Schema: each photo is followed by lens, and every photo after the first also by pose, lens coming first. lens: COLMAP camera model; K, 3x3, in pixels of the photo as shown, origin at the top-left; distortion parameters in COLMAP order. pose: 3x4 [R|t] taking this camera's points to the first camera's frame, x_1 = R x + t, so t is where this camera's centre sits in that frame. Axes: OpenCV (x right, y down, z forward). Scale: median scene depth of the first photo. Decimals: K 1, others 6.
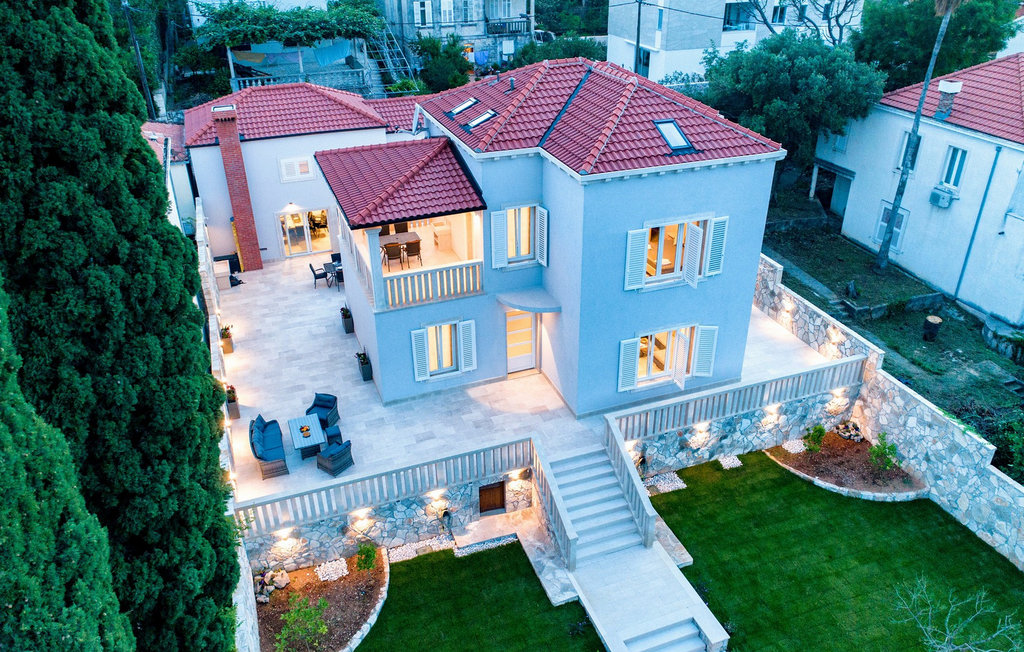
lens RADIAL K [[767.9, 0, 518.3], [0, 767.9, 331.8], [0, 0, 1]] dist [-0.013224, -0.005156]
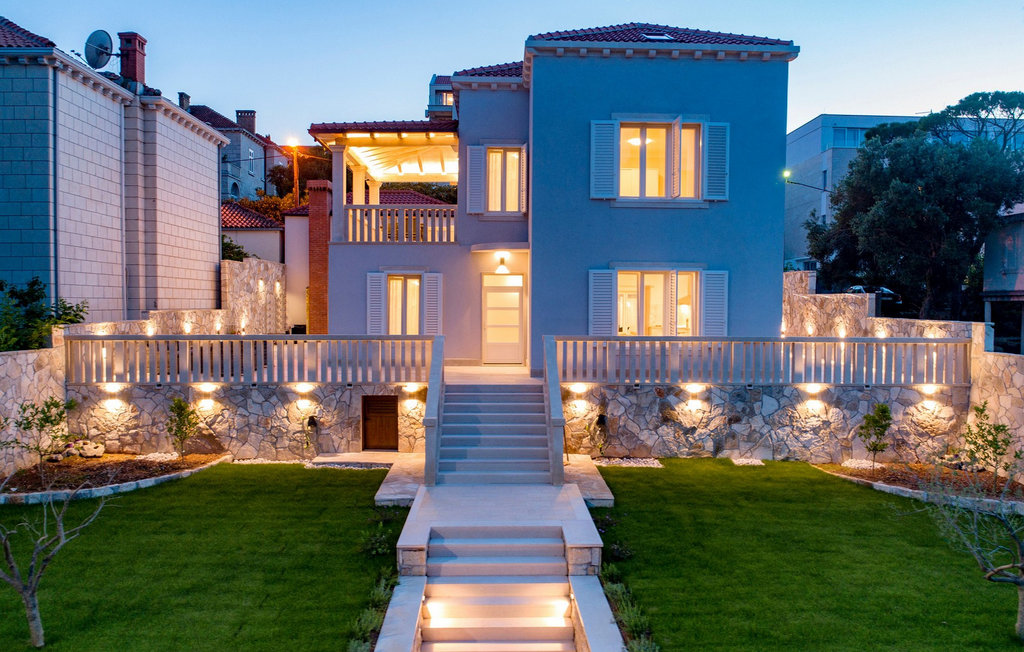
lens RADIAL K [[767.9, 0, 520.2], [0, 767.9, 334.4], [0, 0, 1]] dist [-0.013224, -0.005156]
pose [[0.944683, 0.027184, -0.326858, 0.314131], [-0.172002, 0.889592, -0.423133, 0.401770], [0.279267, 0.455947, 0.845058, 0.330315]]
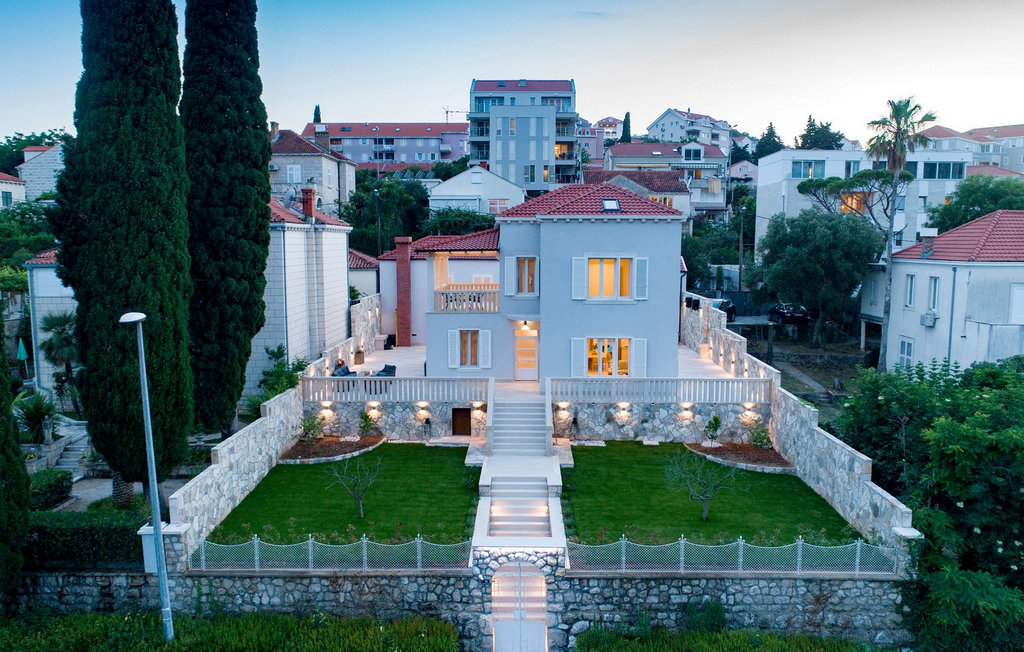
lens RADIAL K [[767.9, 0, 520.6], [0, 767.9, 330.3], [0, 0, 1]] dist [-0.013224, -0.005156]
pose [[0.929382, 0.051491, -0.365510, 0.554867], [-0.187818, 0.918418, -0.348185, 0.505507], [0.317763, 0.392246, 0.863232, -0.284740]]
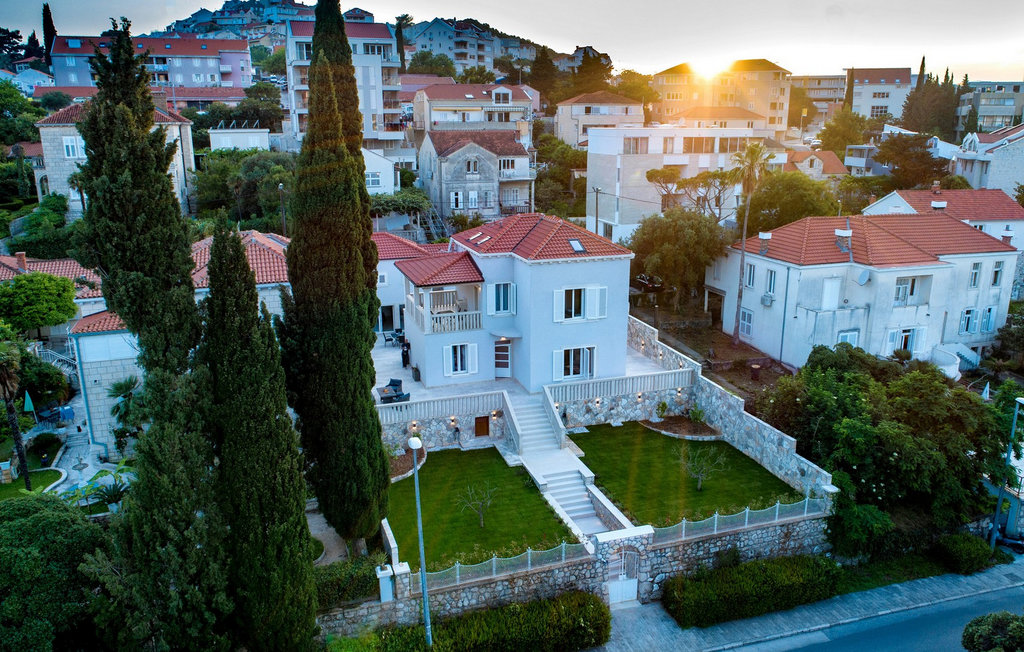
lens RADIAL K [[767.9, 0, 515.8], [0, 767.9, 332.3], [0, 0, 1]] dist [-0.013224, -0.005156]
pose [[0.999192, 0.014748, -0.037386, 0.107960], [-0.023244, 0.970931, -0.238227, 0.406380], [0.032786, 0.238903, 0.970490, -0.823952]]
